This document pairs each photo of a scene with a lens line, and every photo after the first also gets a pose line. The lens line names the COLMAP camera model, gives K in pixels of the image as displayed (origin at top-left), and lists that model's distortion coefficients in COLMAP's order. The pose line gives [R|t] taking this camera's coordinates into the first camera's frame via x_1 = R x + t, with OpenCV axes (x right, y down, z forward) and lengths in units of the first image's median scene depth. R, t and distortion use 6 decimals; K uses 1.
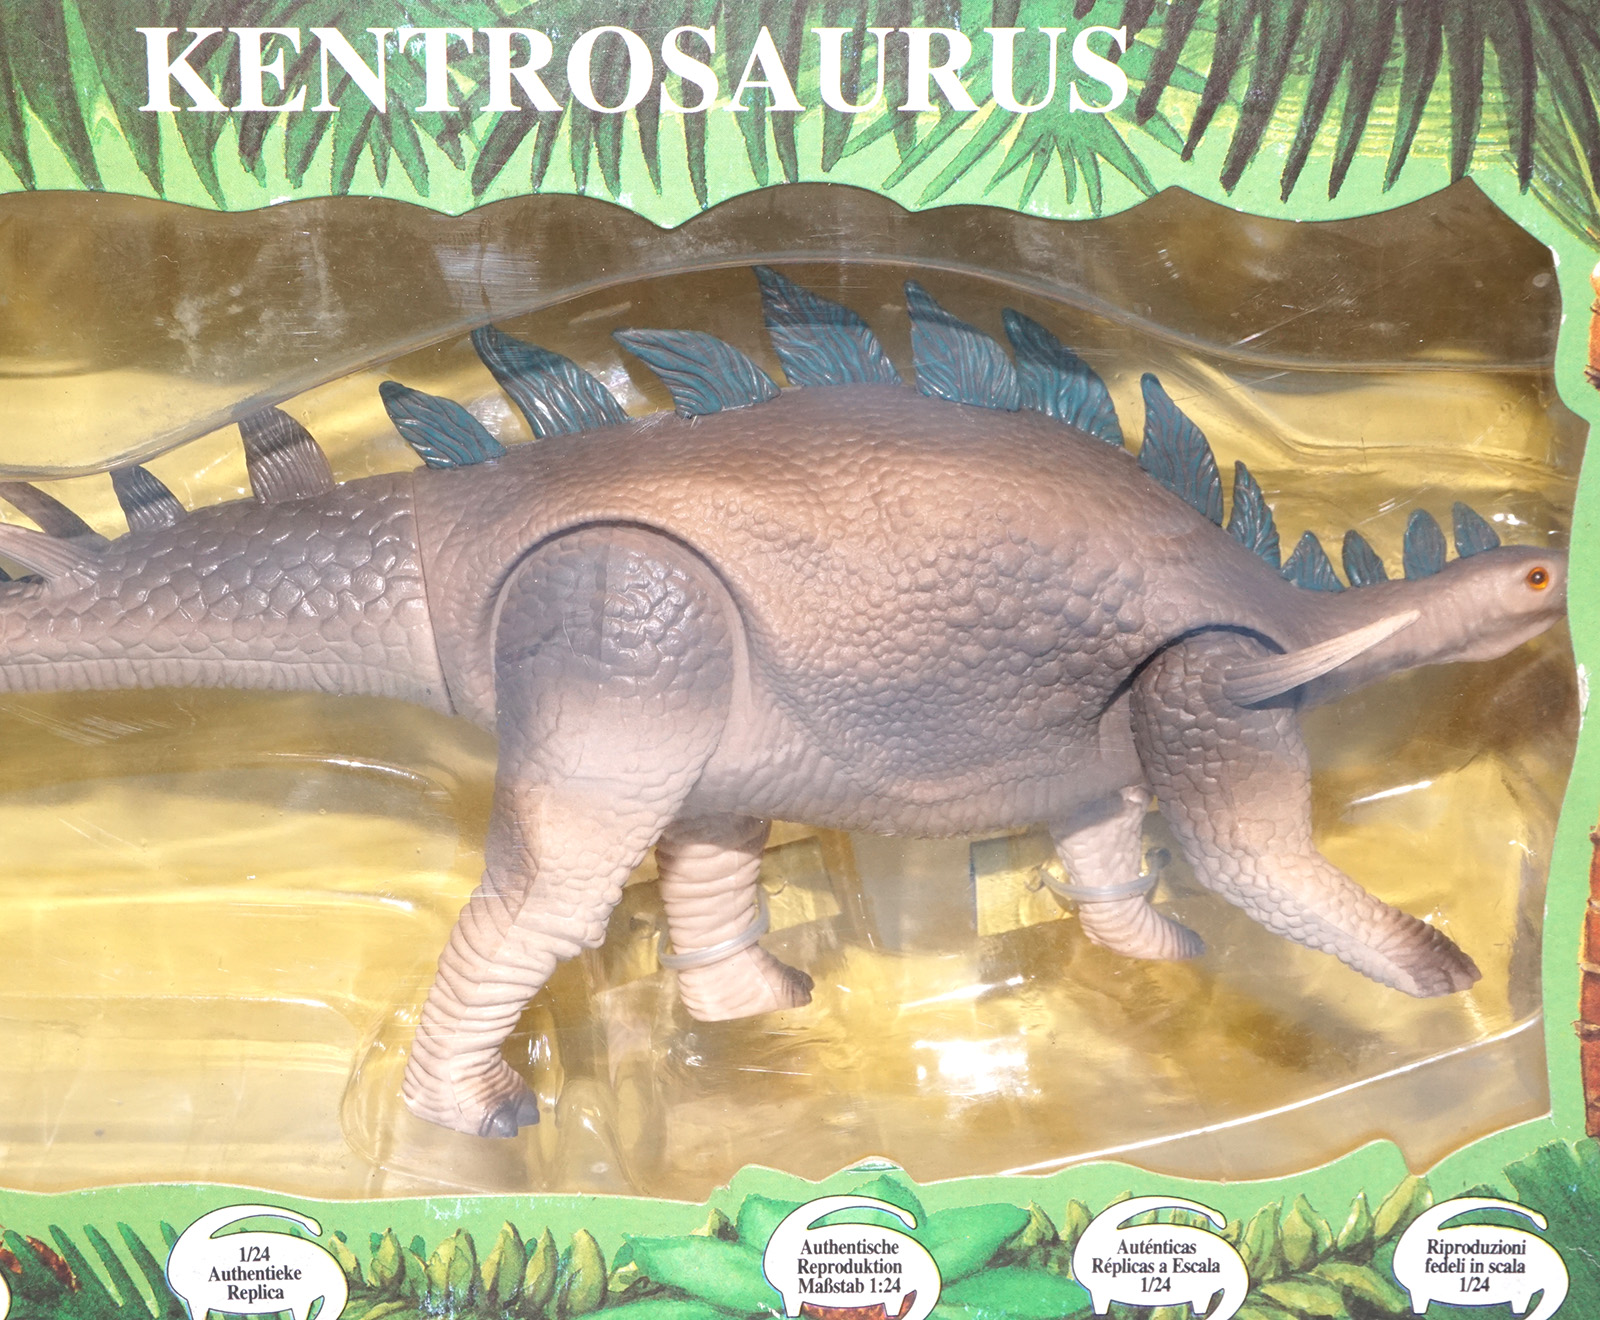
lens RADIAL K [[3654.1, 0, 841.5], [0, 3654.1, 679.3], [0, 0, 1]] dist [0.084252, 0.000000]
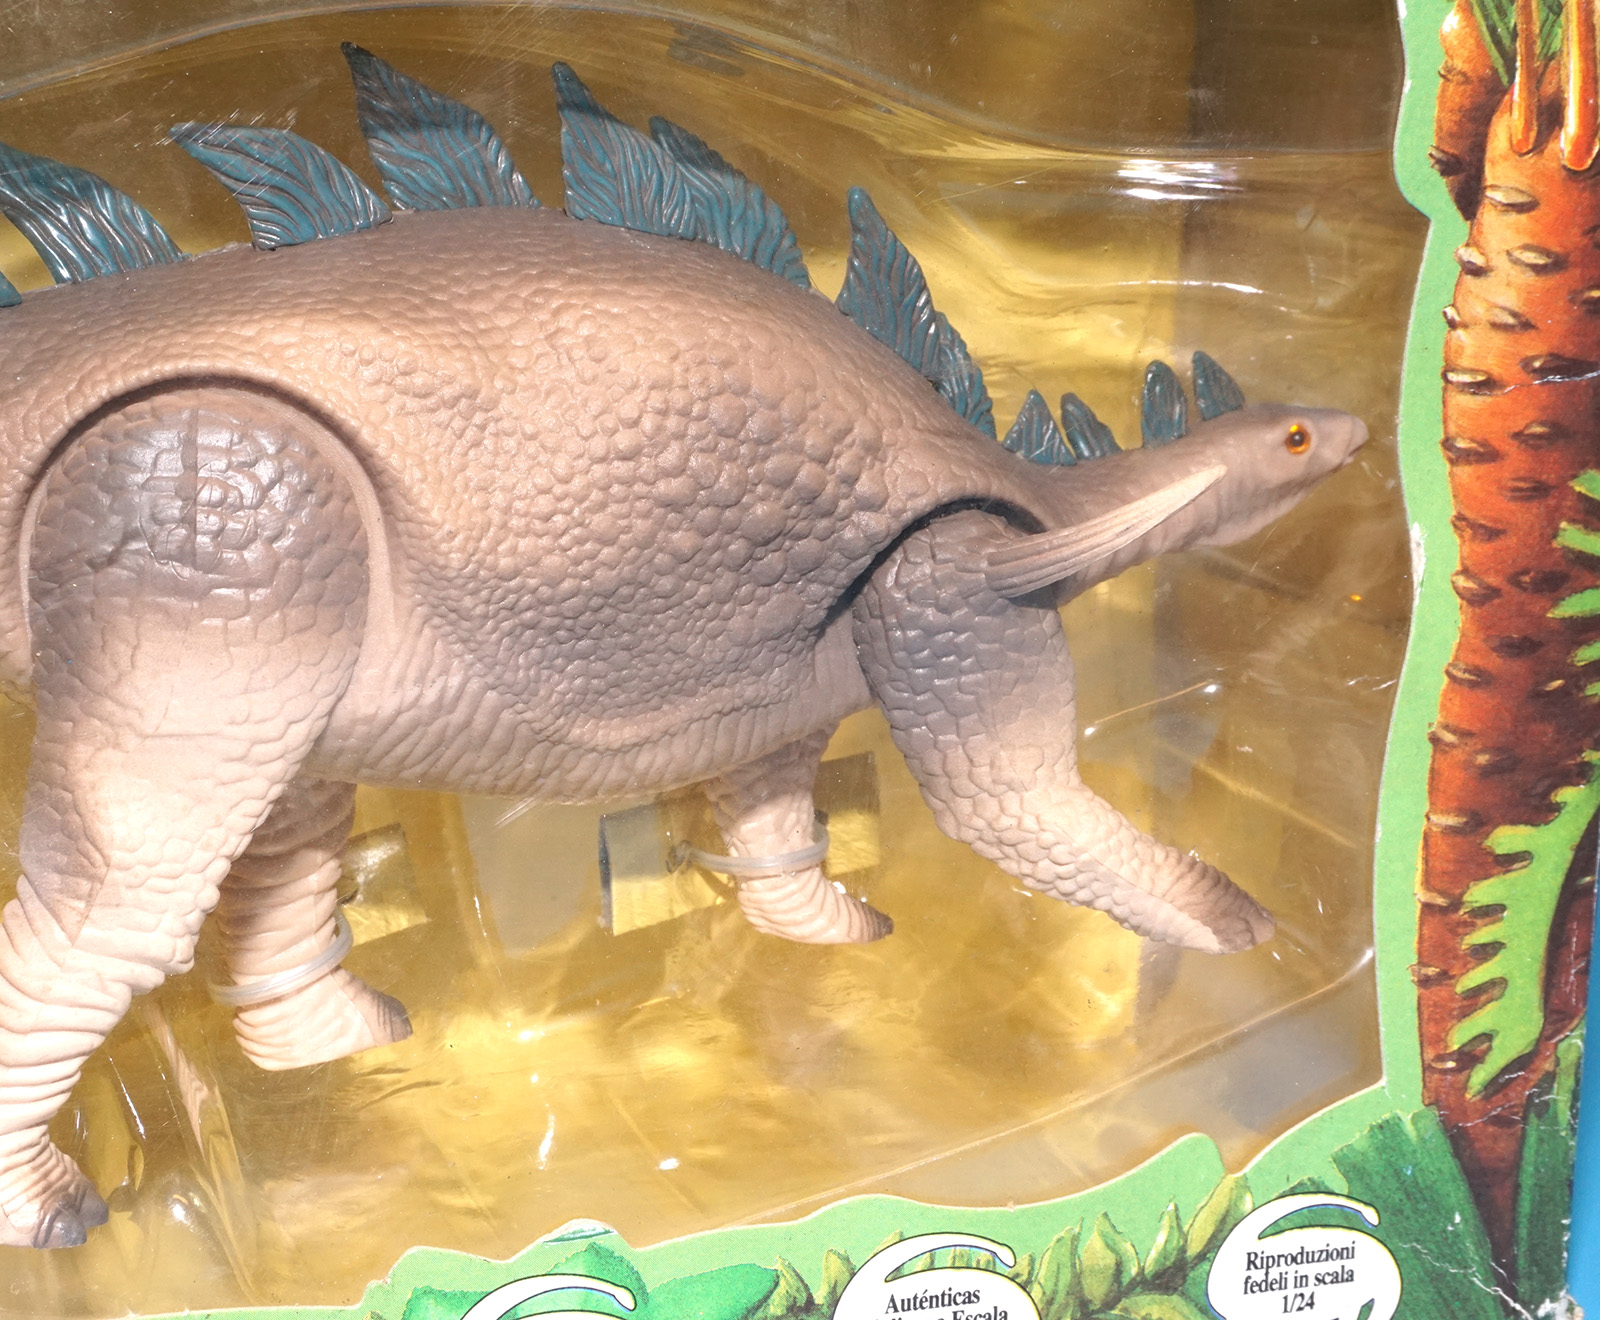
lens RADIAL K [[3307.2, 0, 878.0], [0, 3307.2, 664.9], [0, 0, 1]] dist [0.018649, 0.000000]
pose [[0.952216, -0.050622, 0.301201, -0.132848], [0.063400, 0.997449, -0.032794, 0.043062], [-0.298773, 0.050323, 0.952996, 0.329068]]
